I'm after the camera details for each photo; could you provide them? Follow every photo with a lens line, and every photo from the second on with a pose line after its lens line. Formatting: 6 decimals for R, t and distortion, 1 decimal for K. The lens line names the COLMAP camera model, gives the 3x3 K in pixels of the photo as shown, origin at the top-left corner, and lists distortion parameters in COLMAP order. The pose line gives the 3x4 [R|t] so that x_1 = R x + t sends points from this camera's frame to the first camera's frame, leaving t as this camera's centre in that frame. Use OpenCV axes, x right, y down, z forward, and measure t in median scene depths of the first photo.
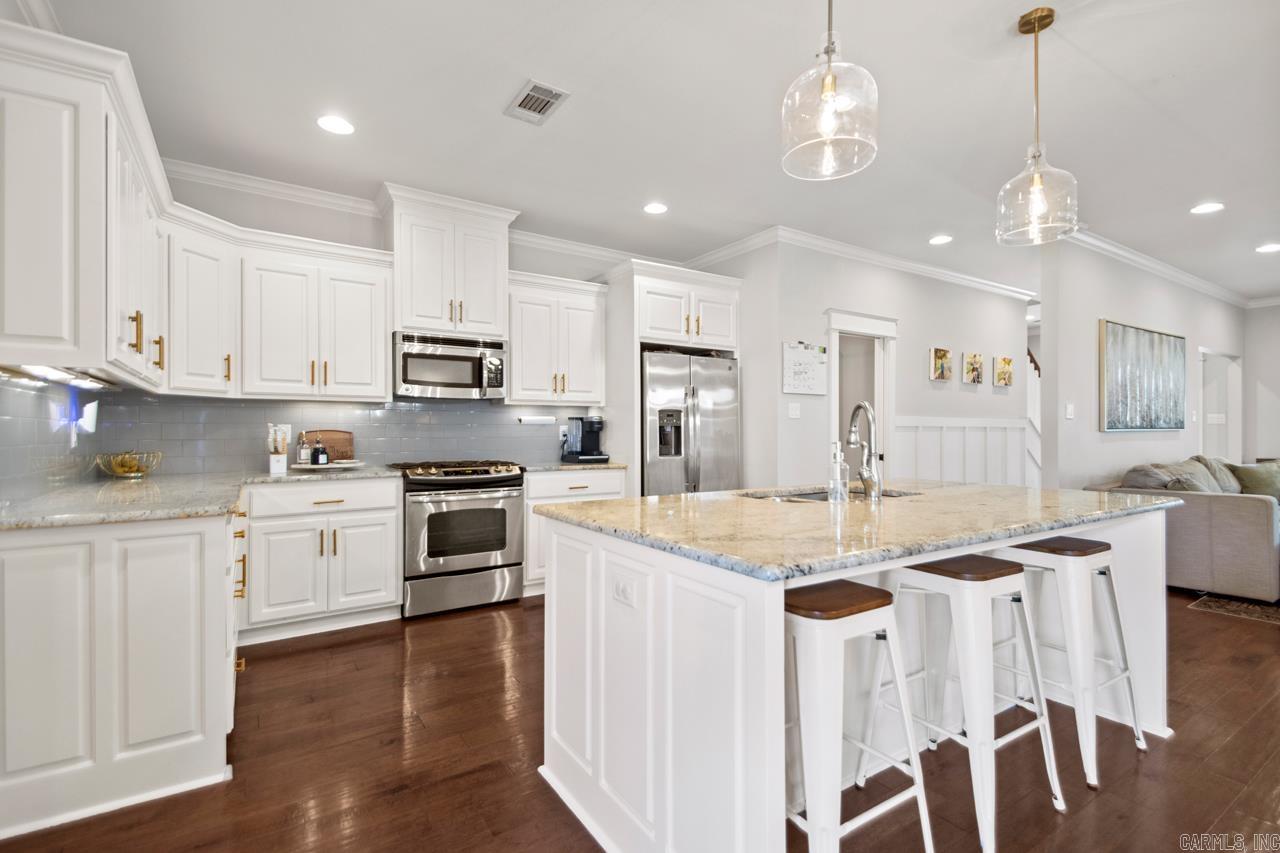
lens RADIAL K [[592.9, 0, 643.2], [0, 592.9, 422.6], [0, 0, 1]] dist [0.016743, -0.002711]
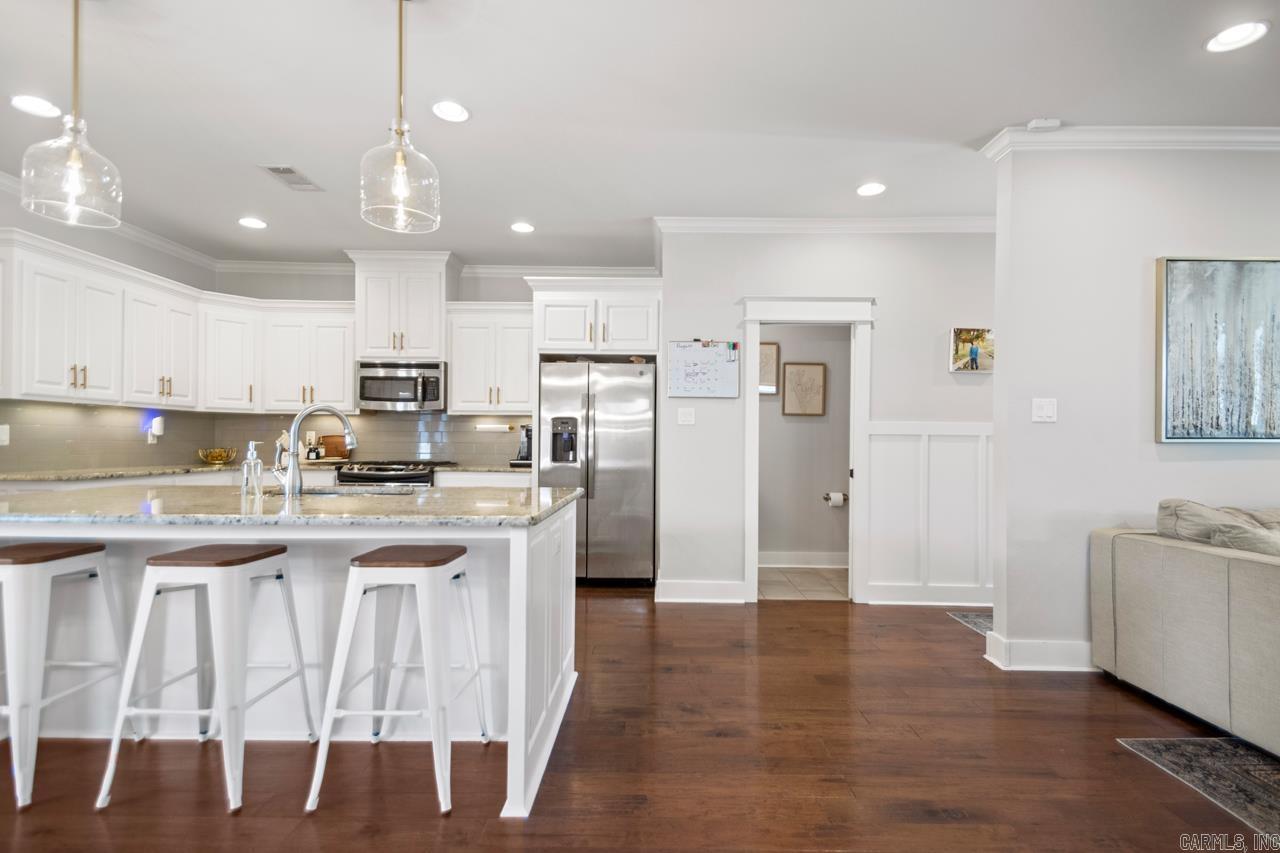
lens RADIAL K [[592.9, 0, 649.9], [0, 592.9, 436.2], [0, 0, 1]] dist [0.016743, -0.002711]
pose [[0.830516, 0.001458, -0.556993, 0.744664], [-0.002060, 0.999998, -0.000454, 0.011147], [0.556991, 0.001524, 0.830517, 0.229139]]
